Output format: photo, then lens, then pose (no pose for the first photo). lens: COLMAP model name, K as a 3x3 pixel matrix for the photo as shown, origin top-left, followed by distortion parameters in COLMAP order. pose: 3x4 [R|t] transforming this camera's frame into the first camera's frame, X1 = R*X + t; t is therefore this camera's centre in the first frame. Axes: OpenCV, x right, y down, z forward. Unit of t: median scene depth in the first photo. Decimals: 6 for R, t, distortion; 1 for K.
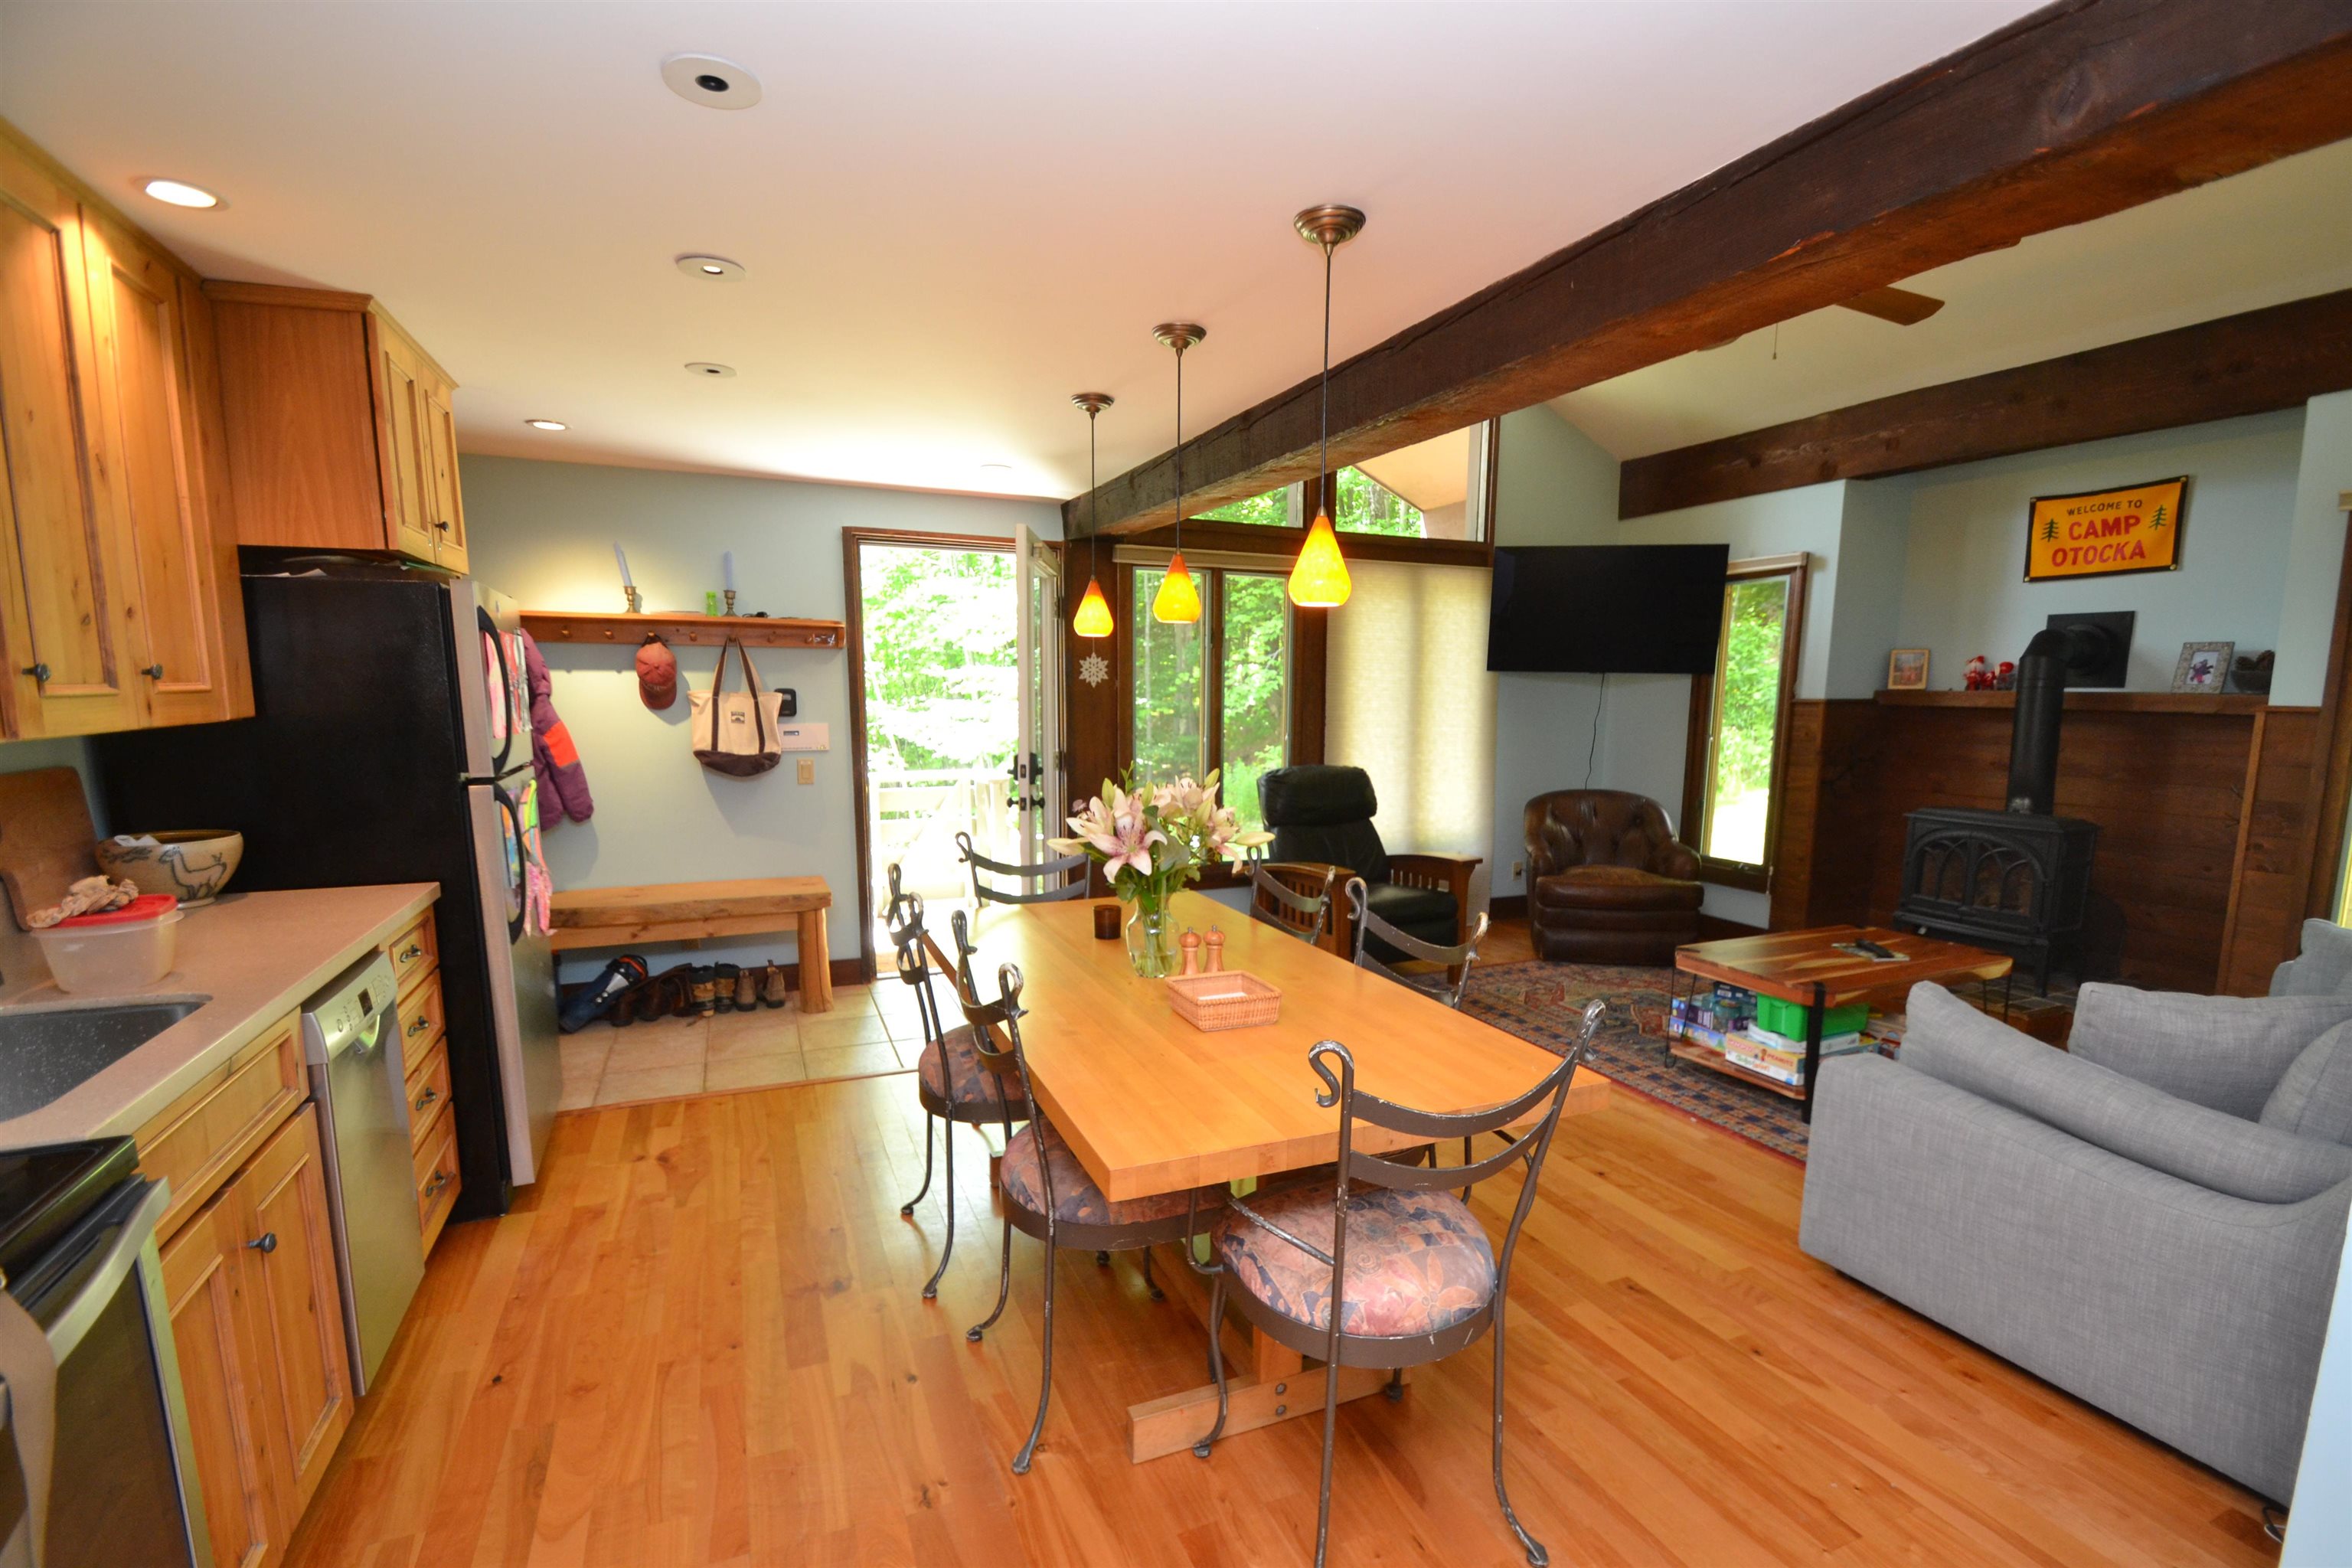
lens RADIAL K [[1044.4, 0, 1183.8], [0, 1044.4, 843.5], [0, 0, 1]] dist [0.020312, -0.020747]
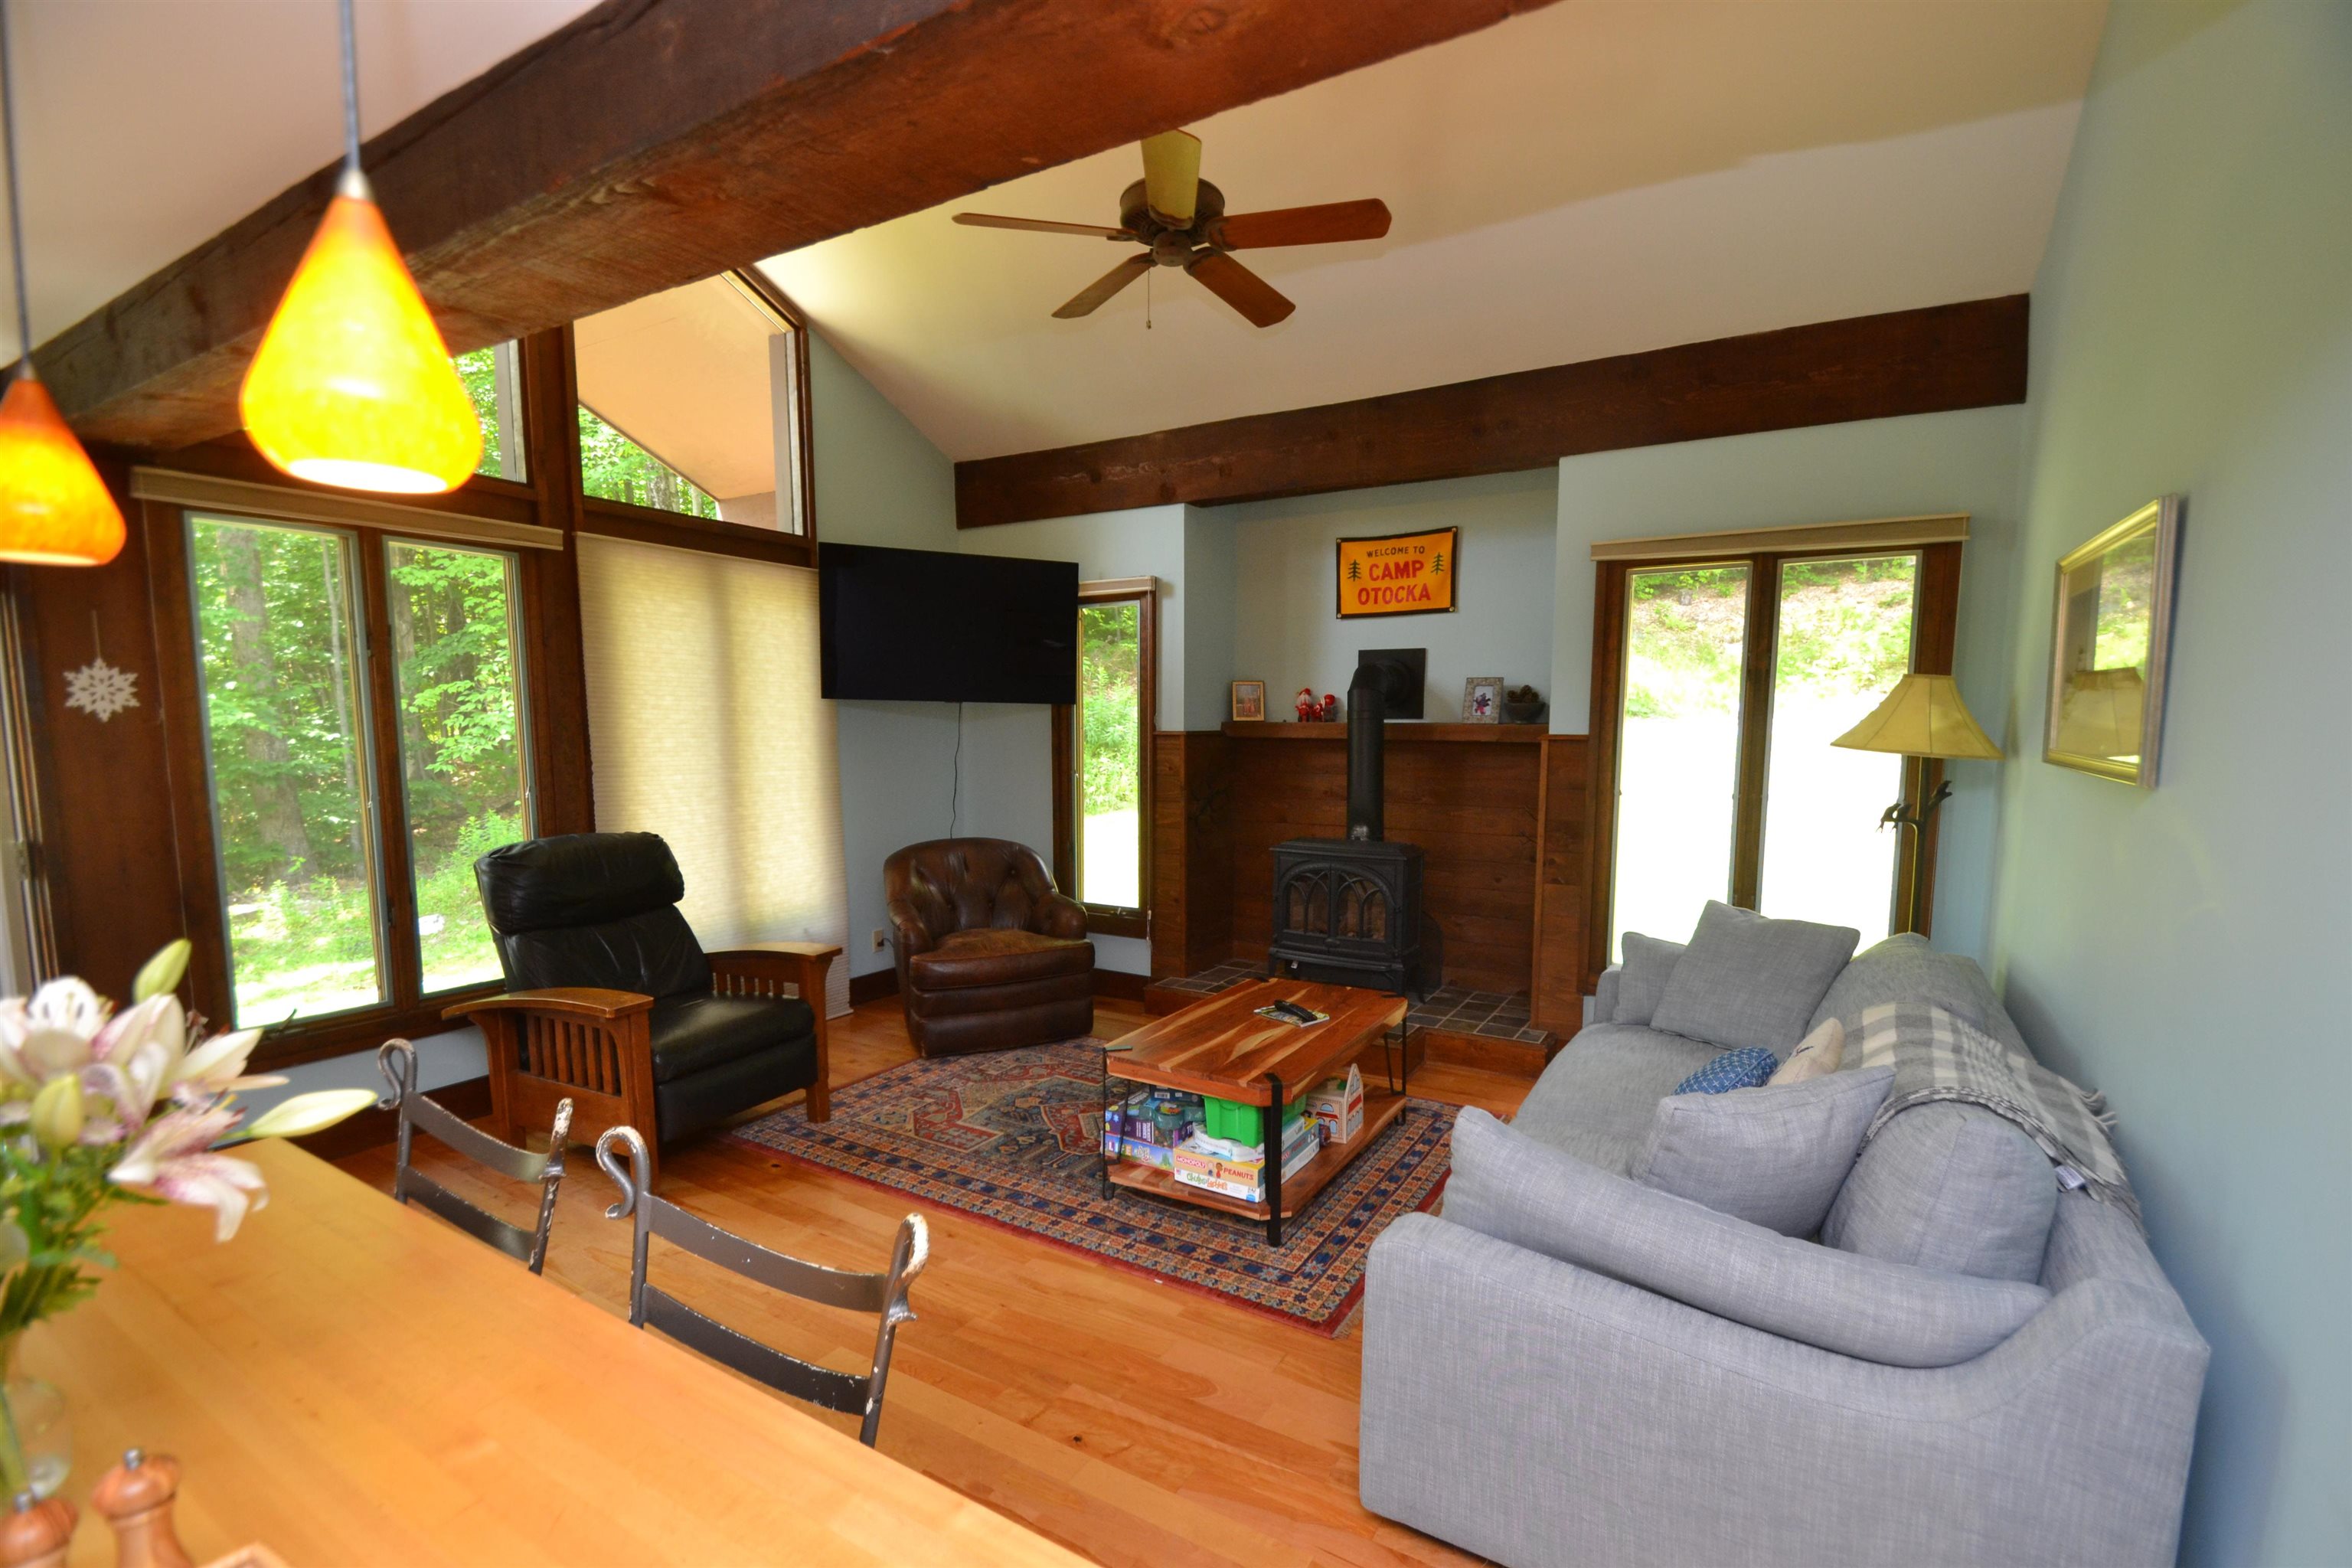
lens RADIAL K [[1044.4, 0, 1183.8], [0, 1044.4, 843.5], [0, 0, 1]] dist [0.020312, -0.020747]
pose [[0.812922, -0.070616, 0.578075, 0.064597], [0.086733, 0.996232, -0.000272, -0.043654], [-0.575877, 0.050359, 0.815984, 0.278869]]
